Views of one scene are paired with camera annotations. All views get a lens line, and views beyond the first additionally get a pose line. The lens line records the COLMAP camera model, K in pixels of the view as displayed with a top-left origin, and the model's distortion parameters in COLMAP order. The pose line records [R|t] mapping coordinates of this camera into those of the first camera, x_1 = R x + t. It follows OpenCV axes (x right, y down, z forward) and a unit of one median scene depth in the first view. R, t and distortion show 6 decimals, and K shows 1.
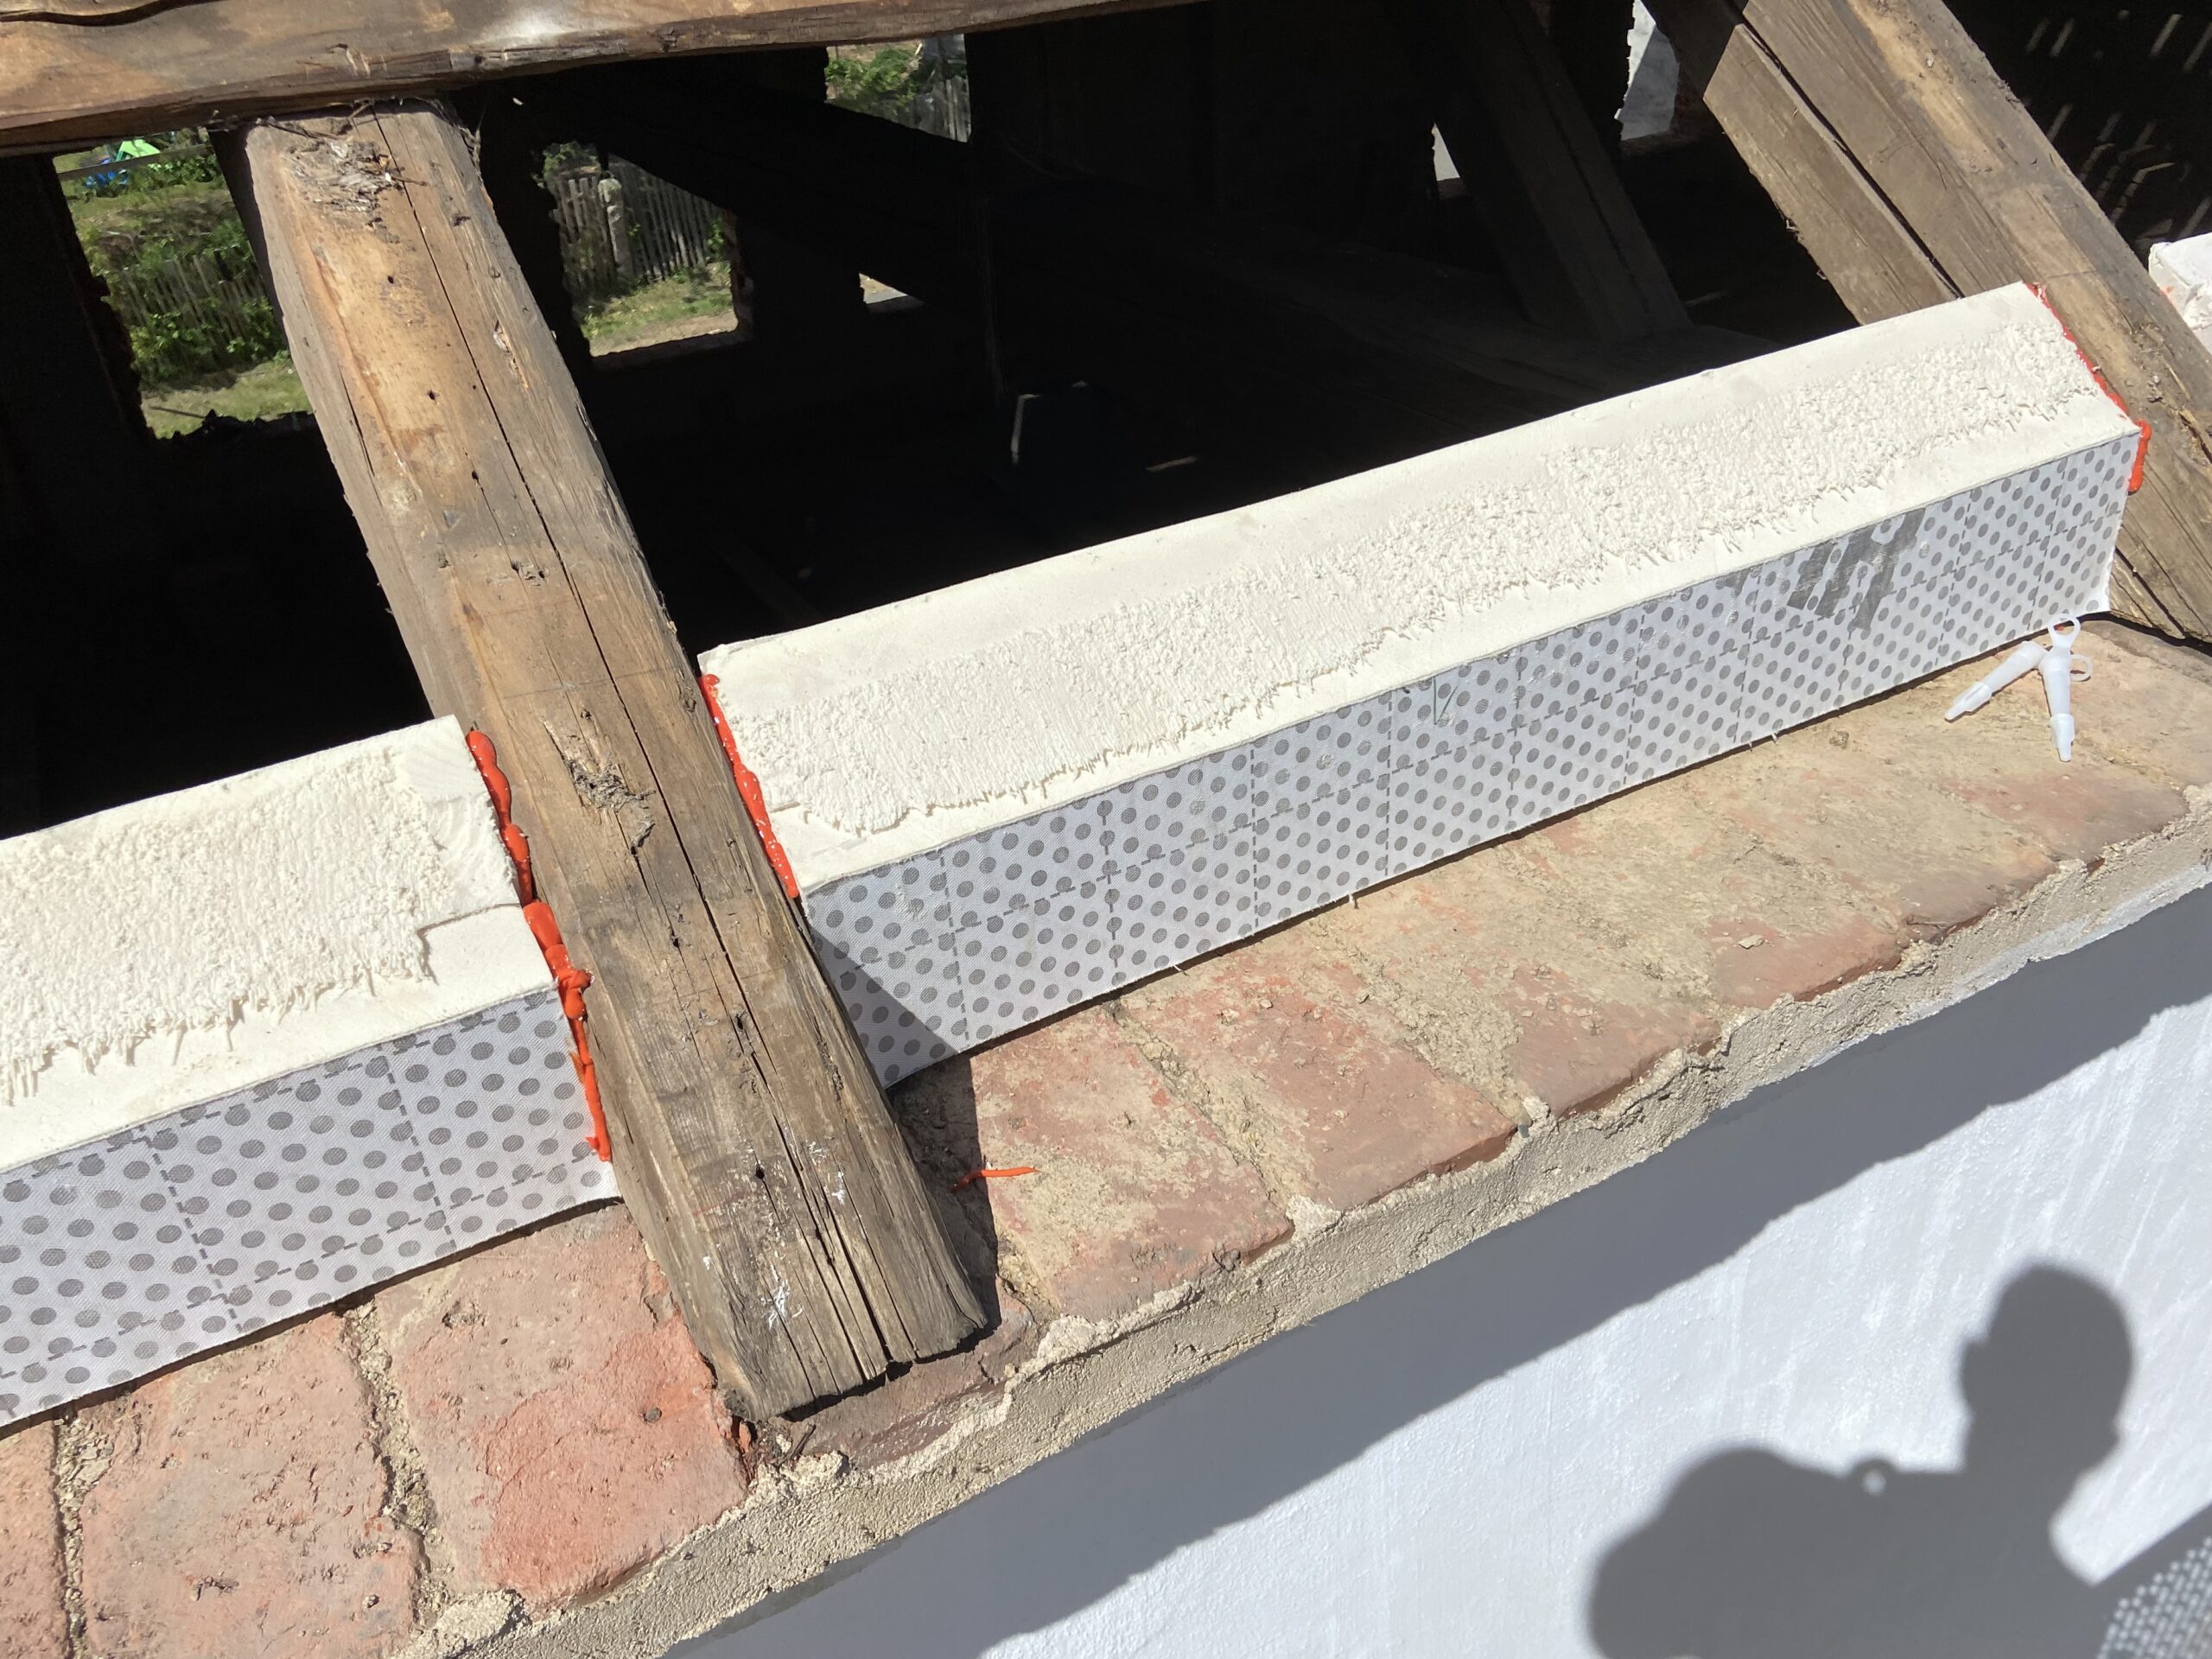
lens RADIAL K [[1670.7, 0, 1106.0], [0, 1670.7, 829.5], [0, 0, 1]] dist [0.022149, -0.003447]
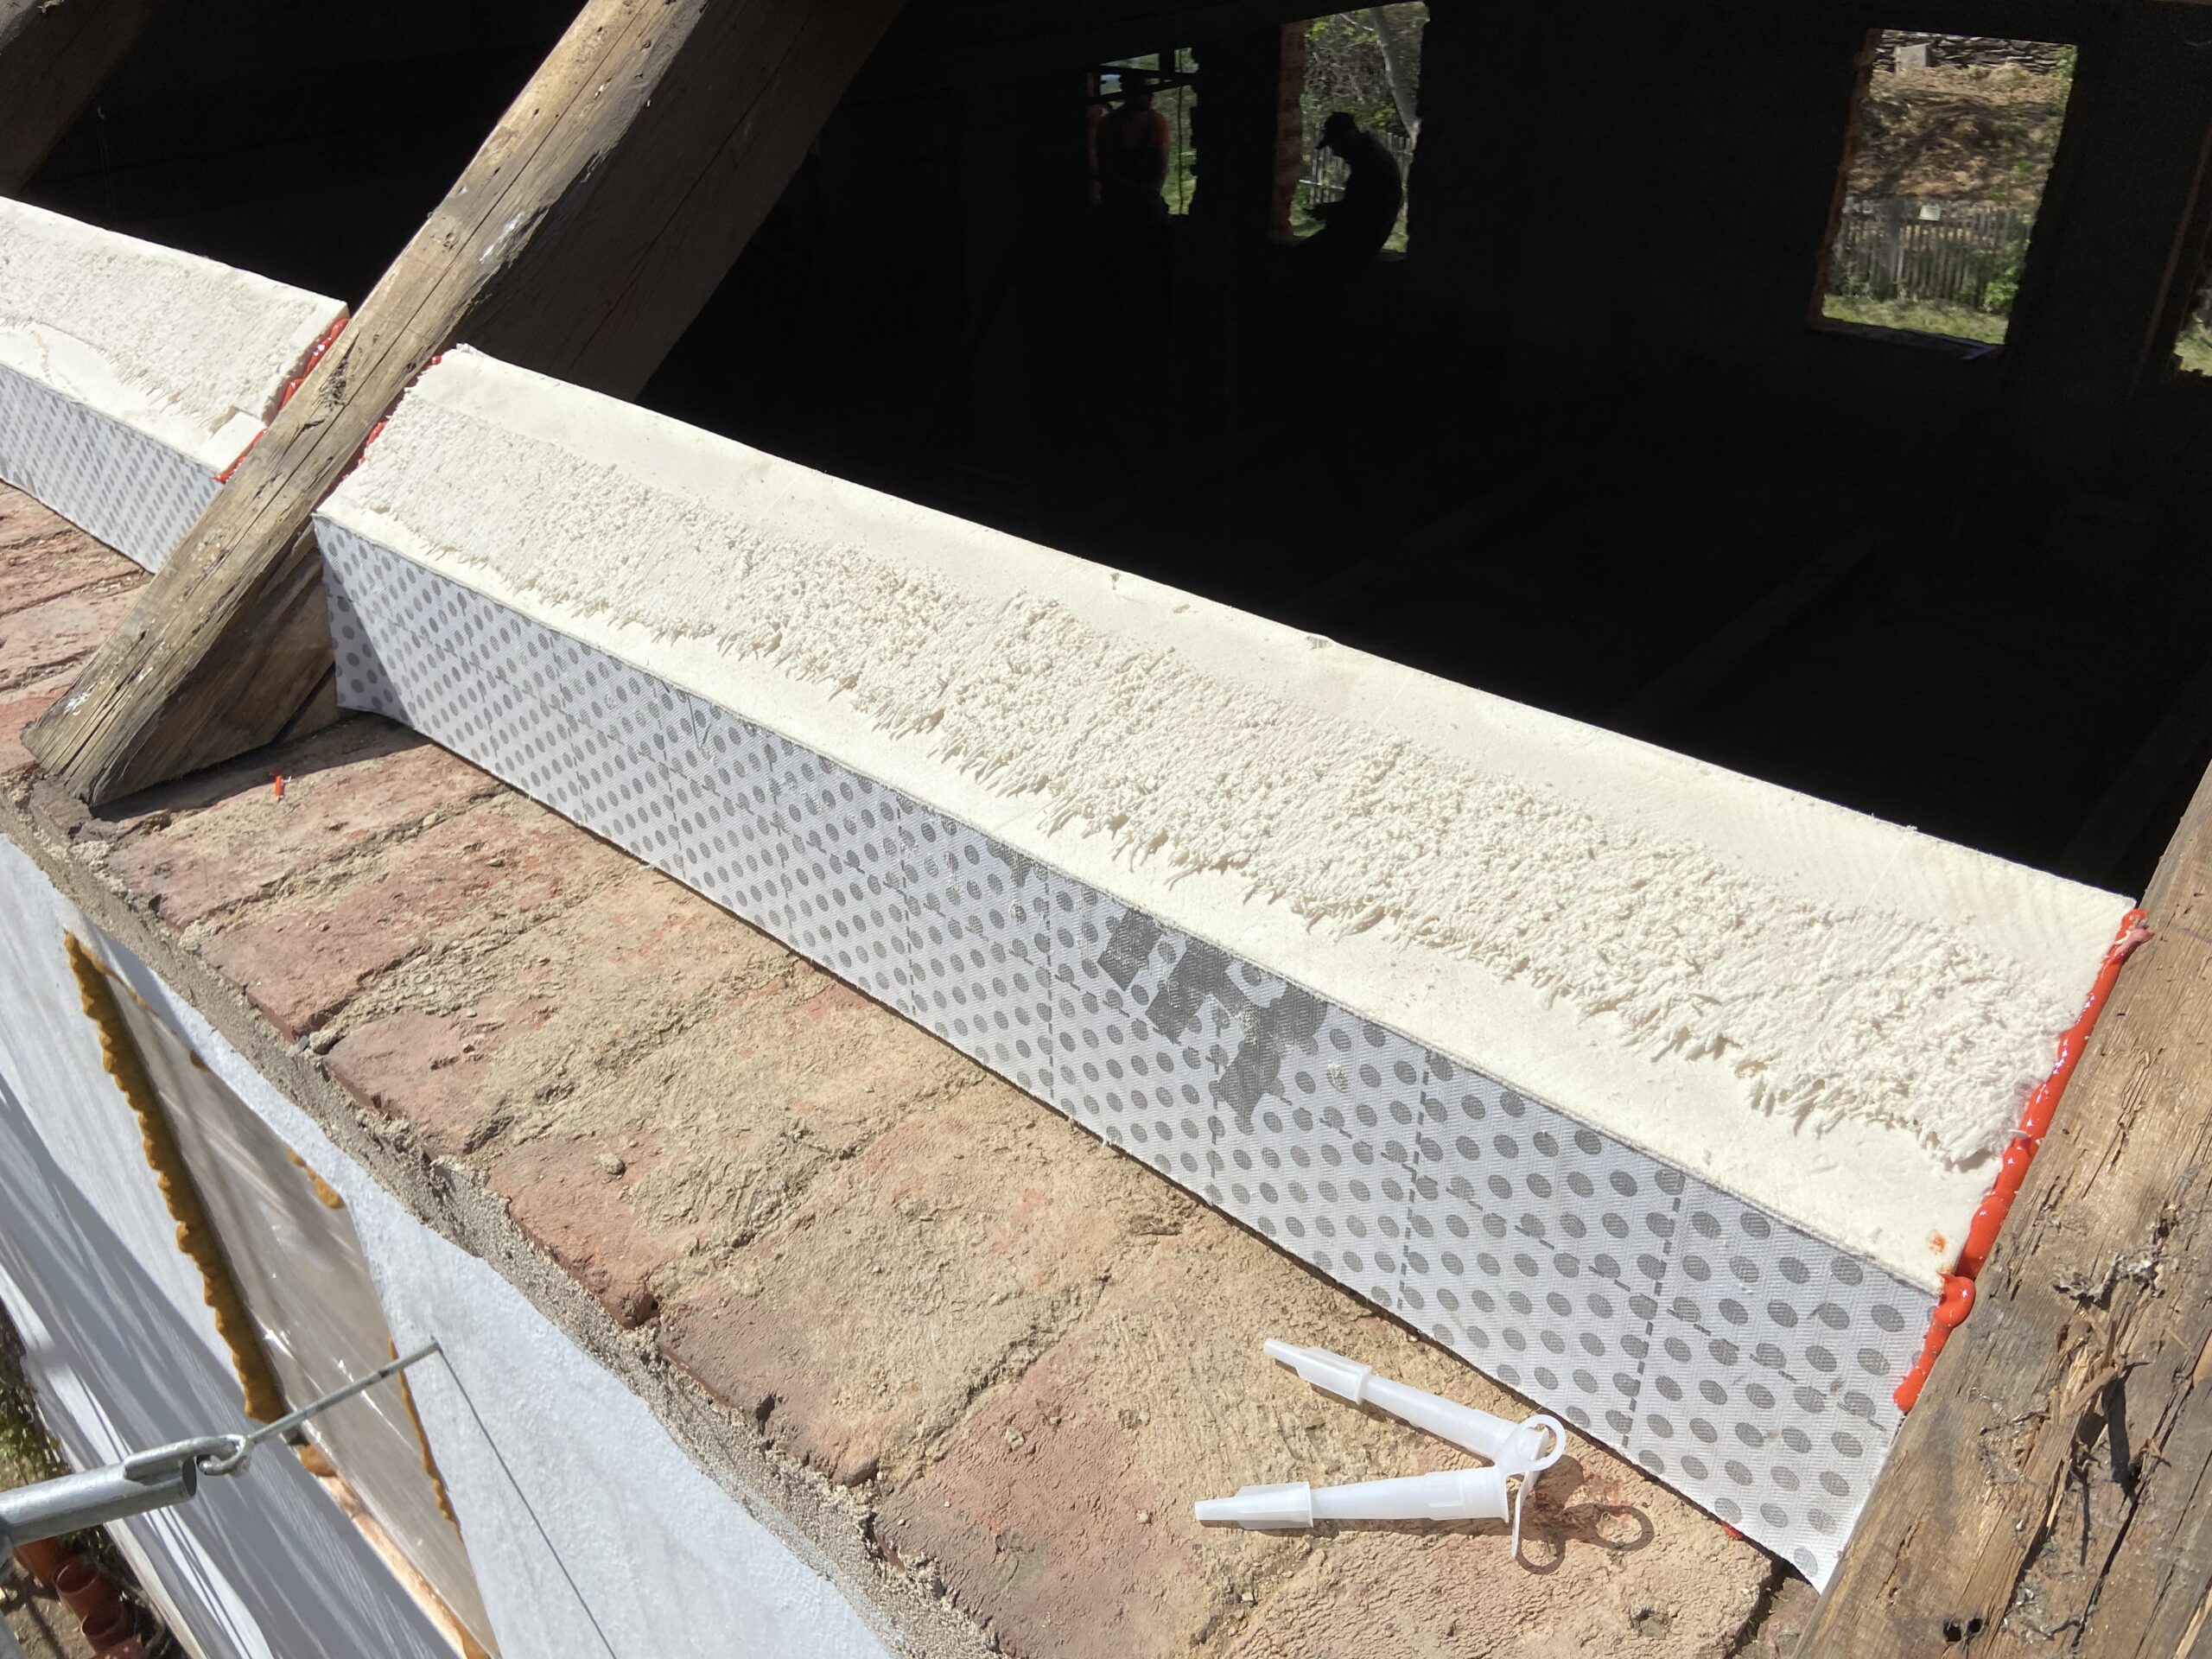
lens RADIAL K [[1670.7, 0, 1106.0], [0, 1670.7, 829.5], [0, 0, 1]] dist [0.022149, -0.003447]
pose [[0.339080, 0.548951, -0.763988, 1.172793], [-0.513520, 0.788443, 0.338607, -0.532587], [0.788240, 0.277508, 0.549242, 0.845495]]
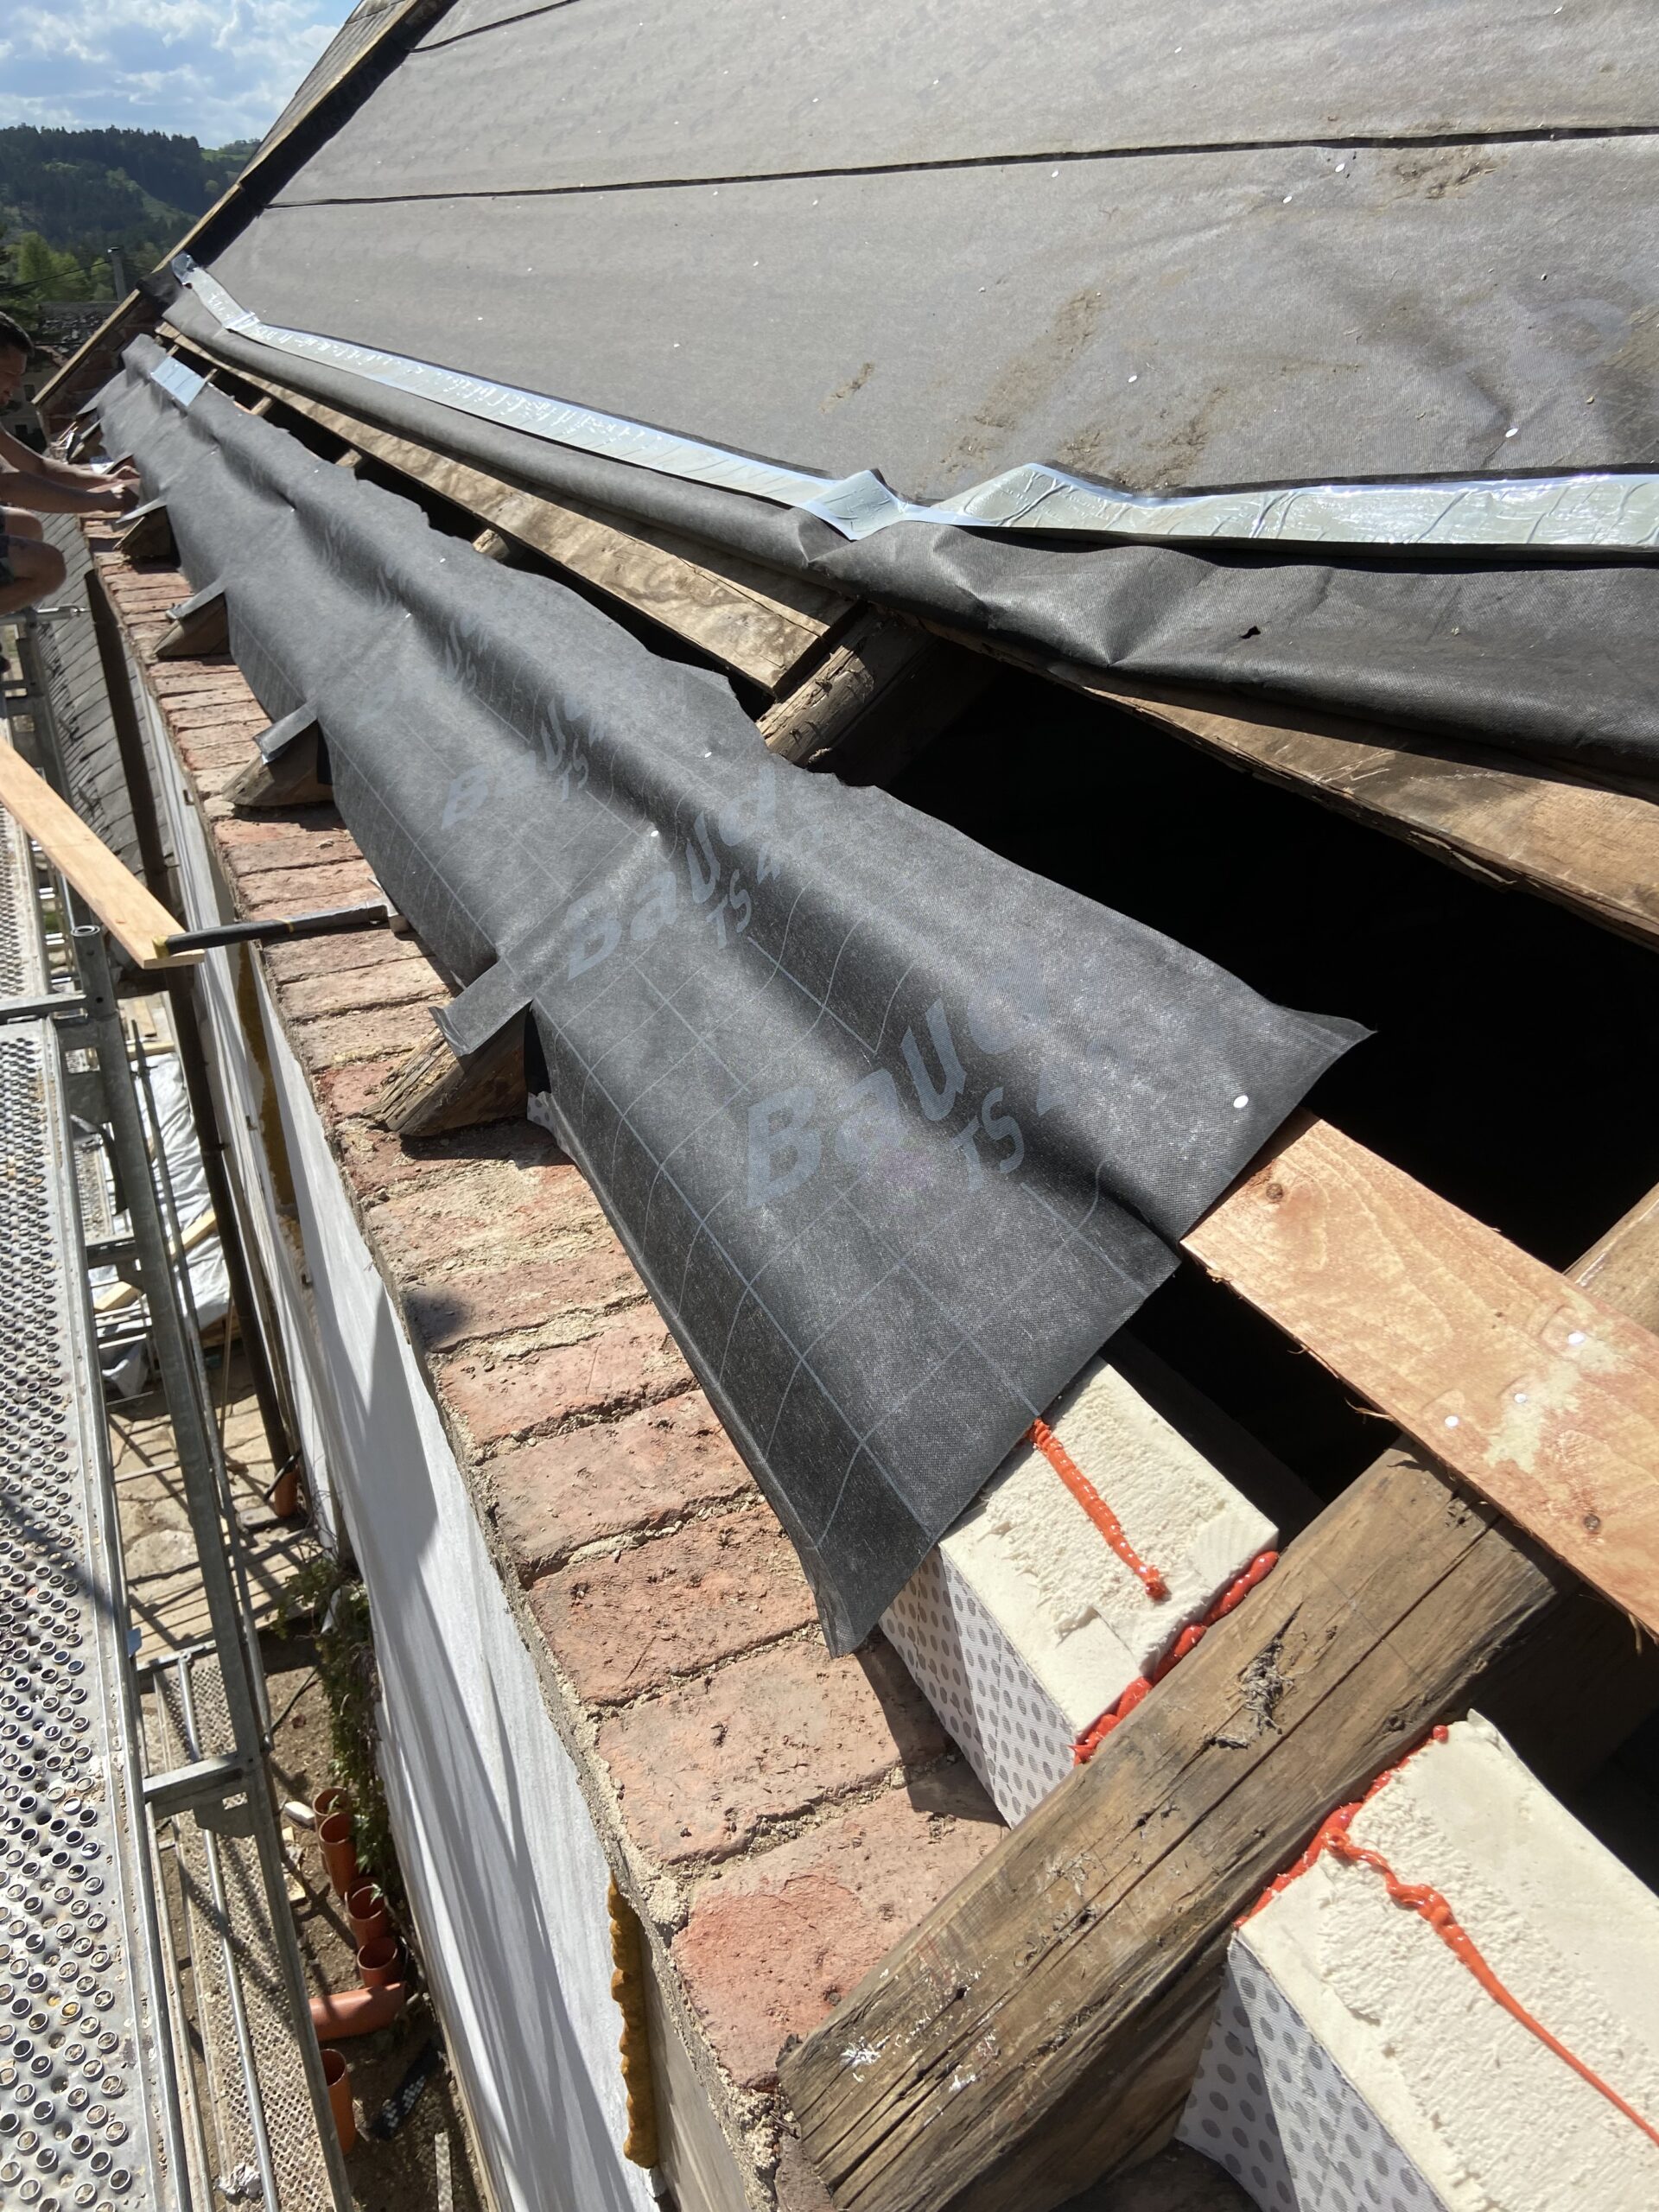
lens RADIAL K [[1670.7, 0, 836.7], [0, 1670.7, 1060.5], [0, 0, 1]] dist [0.022149, -0.003447]
pose [[-0.063269, 0.491693, -0.868467, 0.397877], [-0.533581, 0.718725, 0.445786, -0.600361], [0.843379, 0.491602, 0.216885, 0.392182]]
